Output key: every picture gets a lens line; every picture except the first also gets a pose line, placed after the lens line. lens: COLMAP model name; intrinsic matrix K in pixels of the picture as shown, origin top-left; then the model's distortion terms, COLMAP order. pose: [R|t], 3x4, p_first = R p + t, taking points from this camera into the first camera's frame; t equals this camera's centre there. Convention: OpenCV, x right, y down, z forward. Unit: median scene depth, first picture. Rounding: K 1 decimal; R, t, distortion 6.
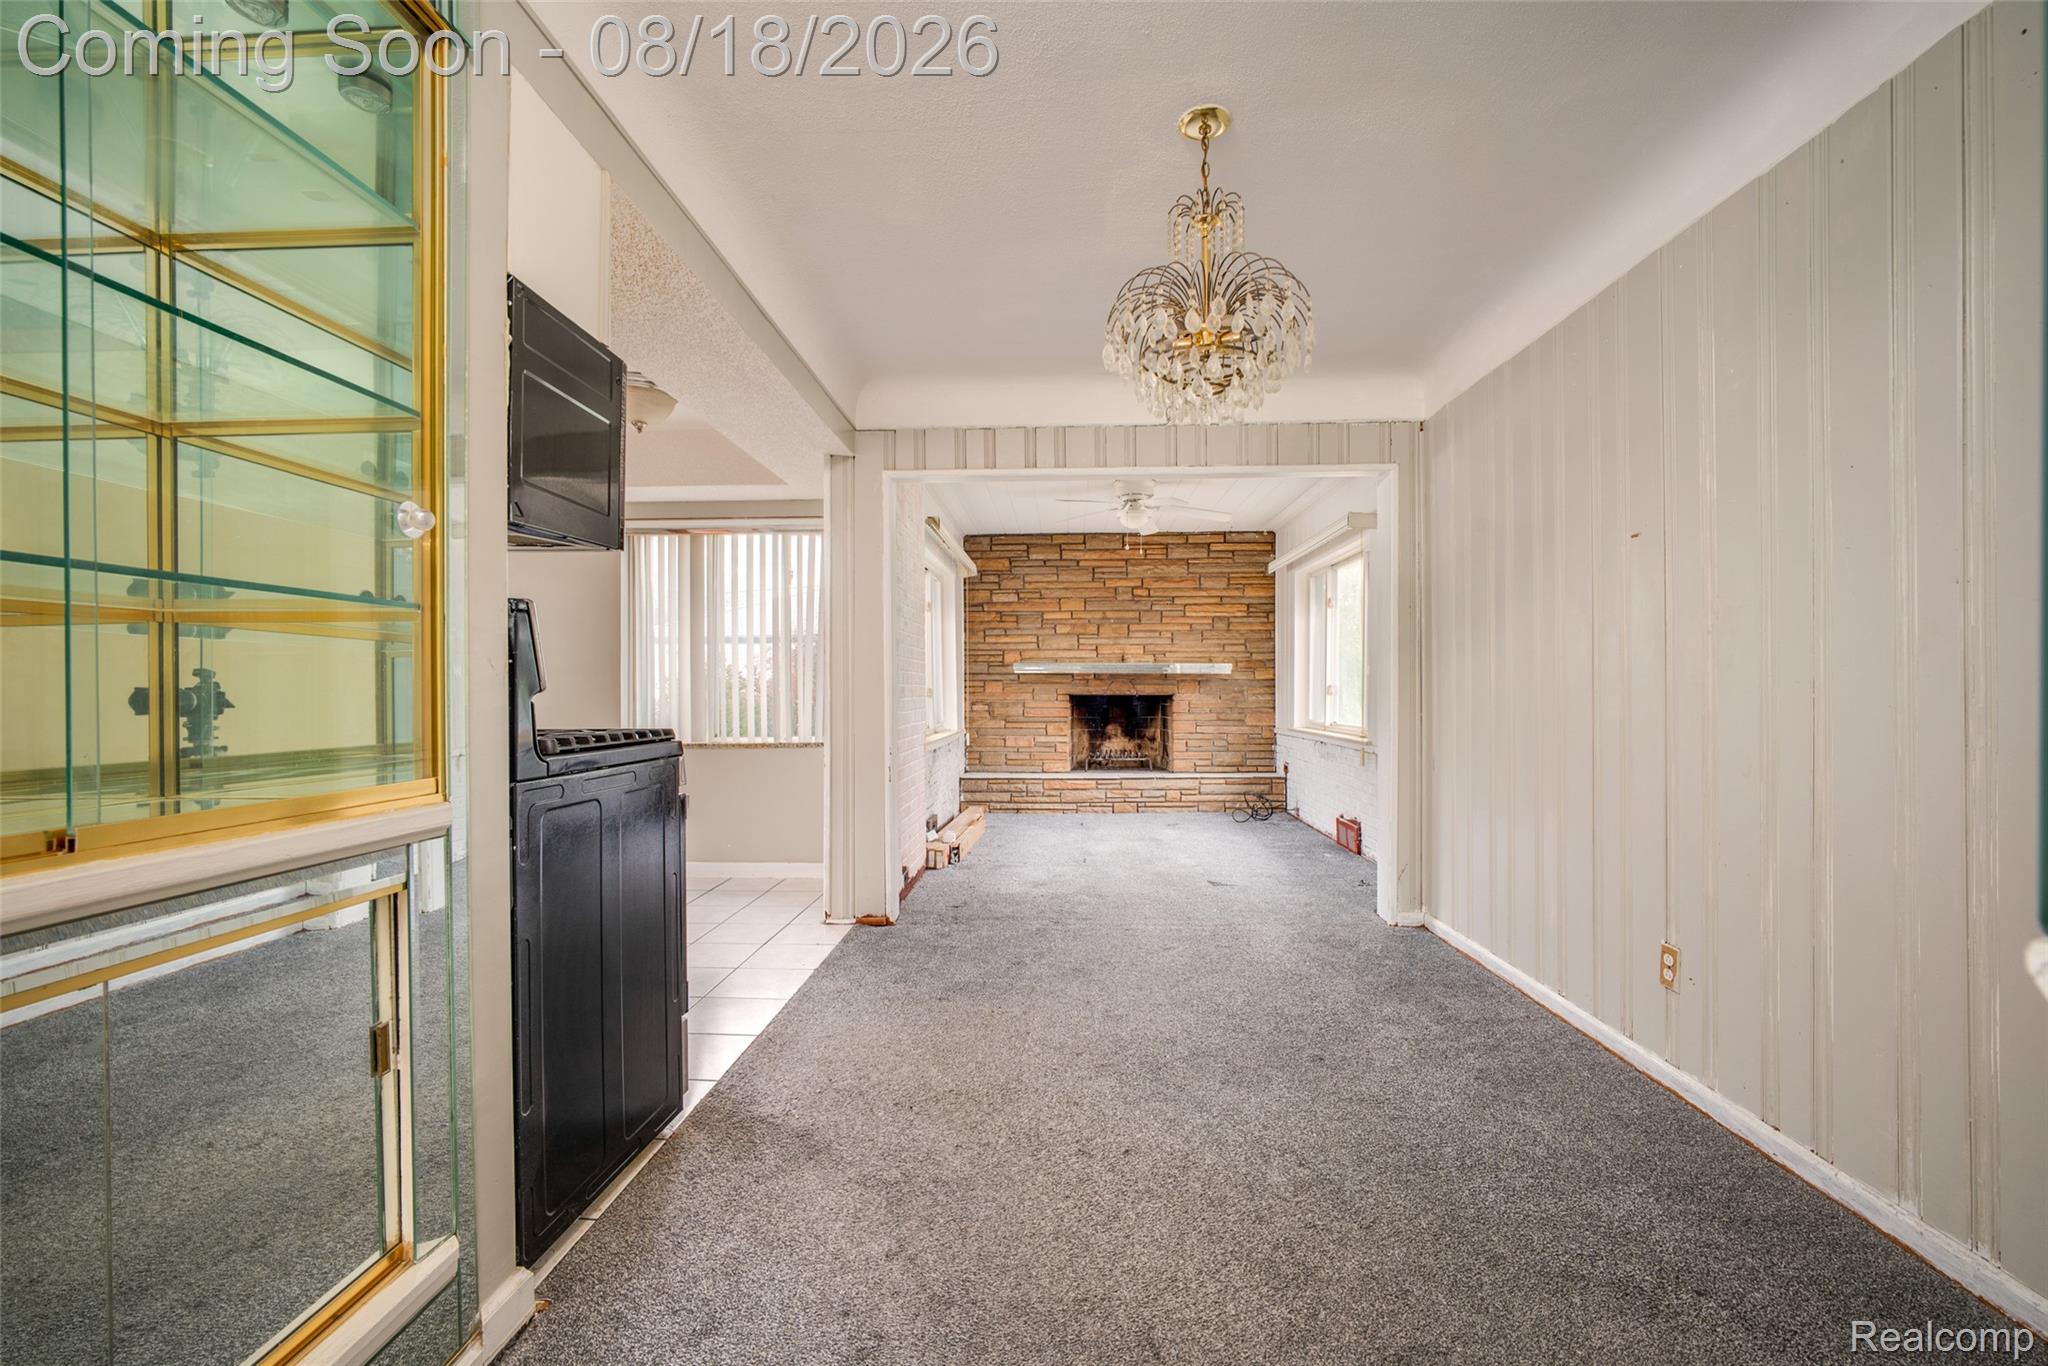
lens RADIAL K [[873.5, 0, 1017.9], [0, 873.5, 682.2], [0, 0, 1]] dist [-0.023860, 0.000284]
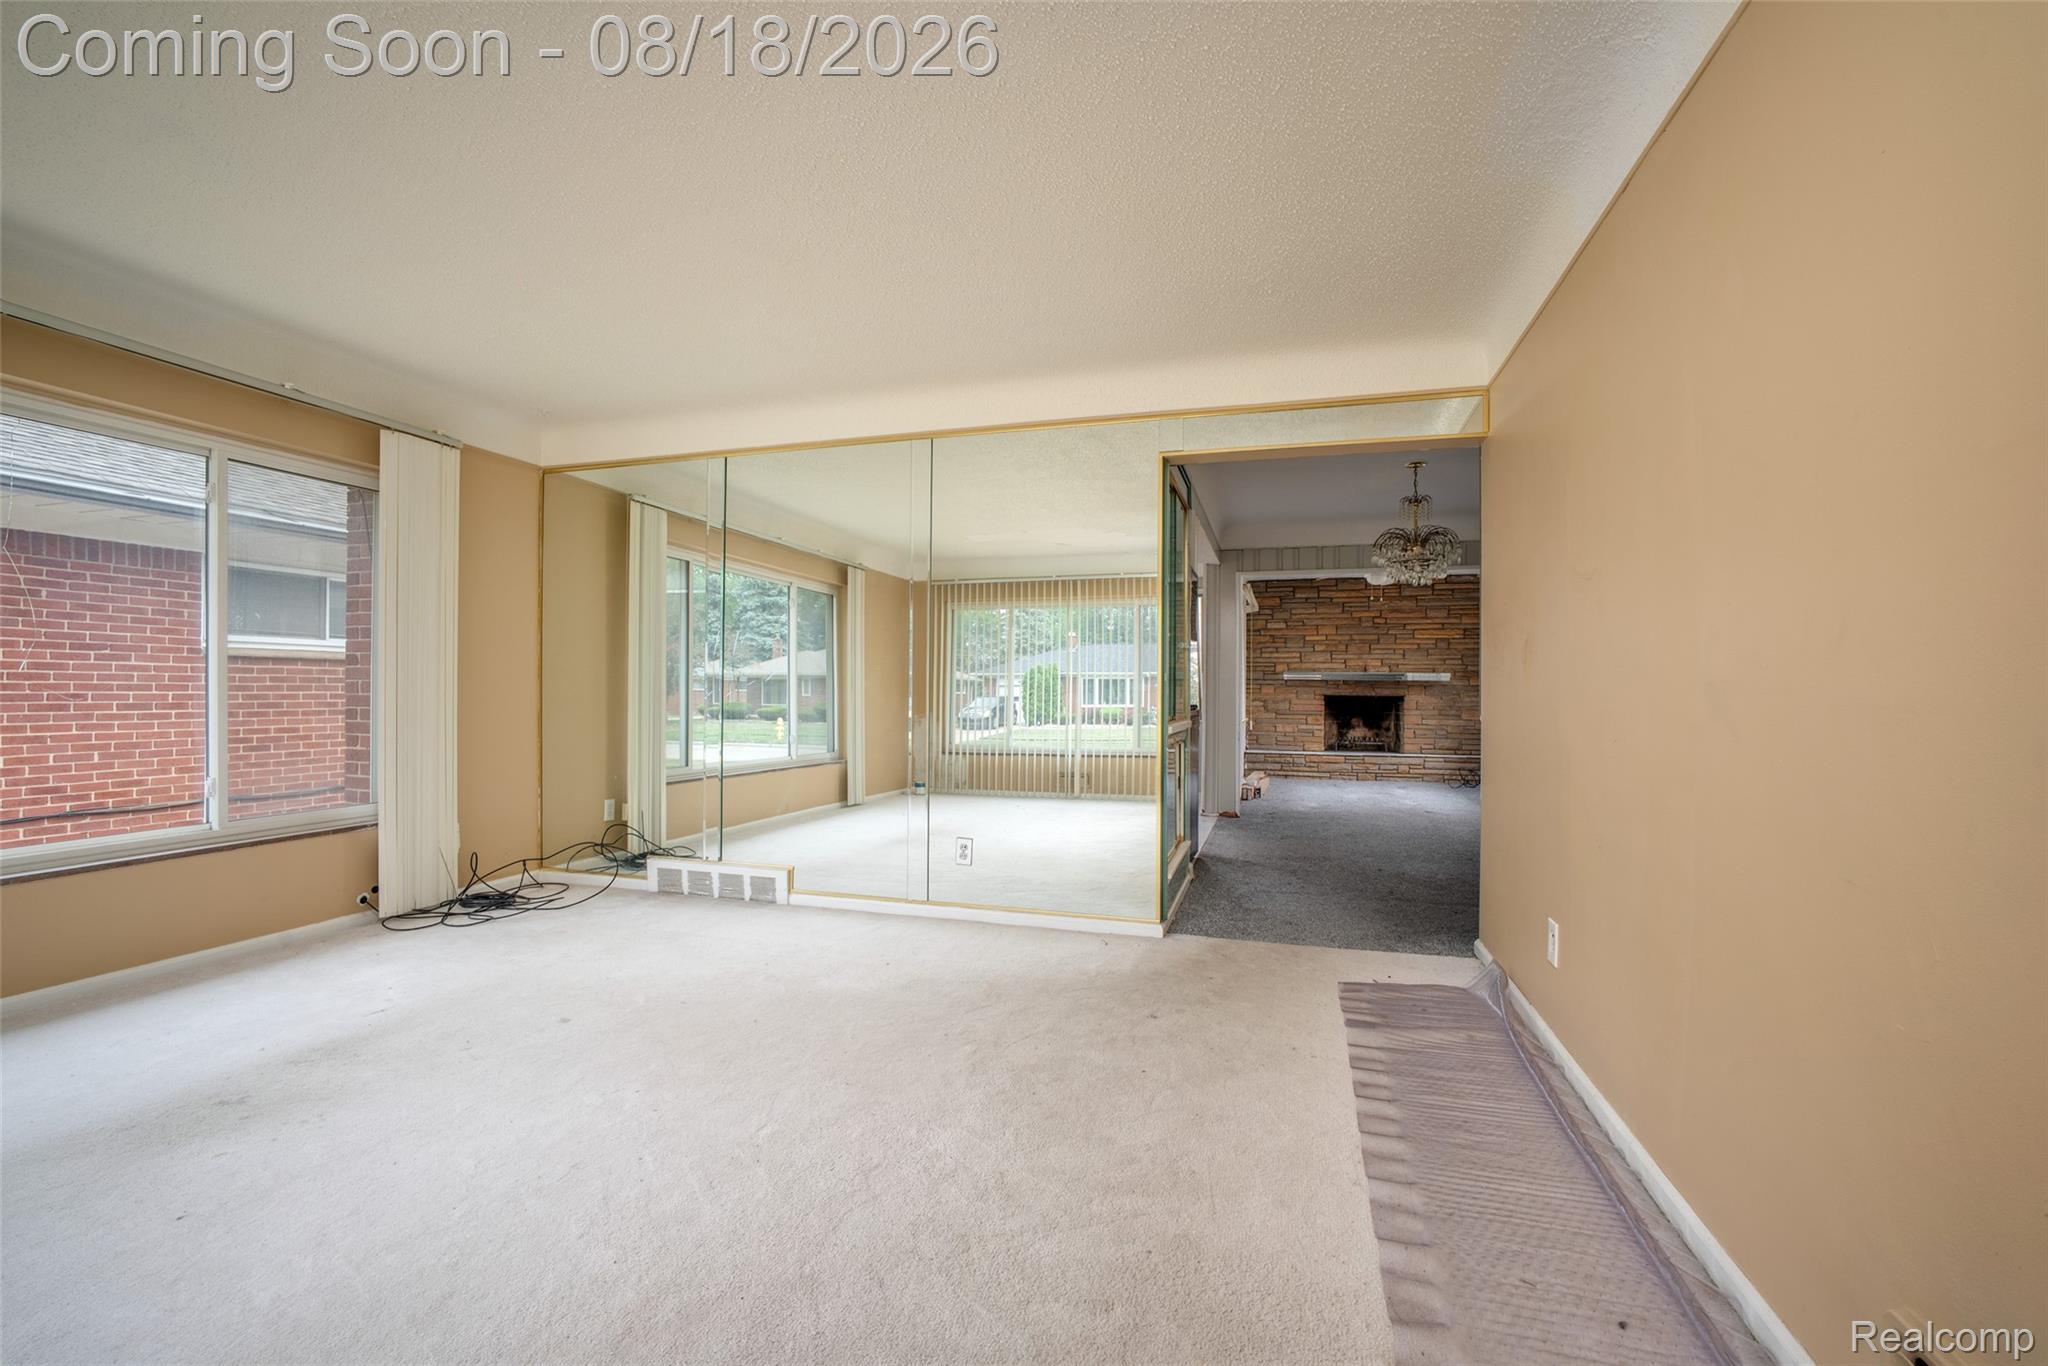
lens RADIAL K [[873.5, 0, 1032.2], [0, 873.5, 681.8], [0, 0, 1]] dist [-0.023860, 0.000284]
pose [[0.973025, 0.008058, -0.230560, -0.073109], [-0.009068, 0.999953, -0.003321, 0.001904], [0.230522, 0.005322, 0.973052, -0.447416]]
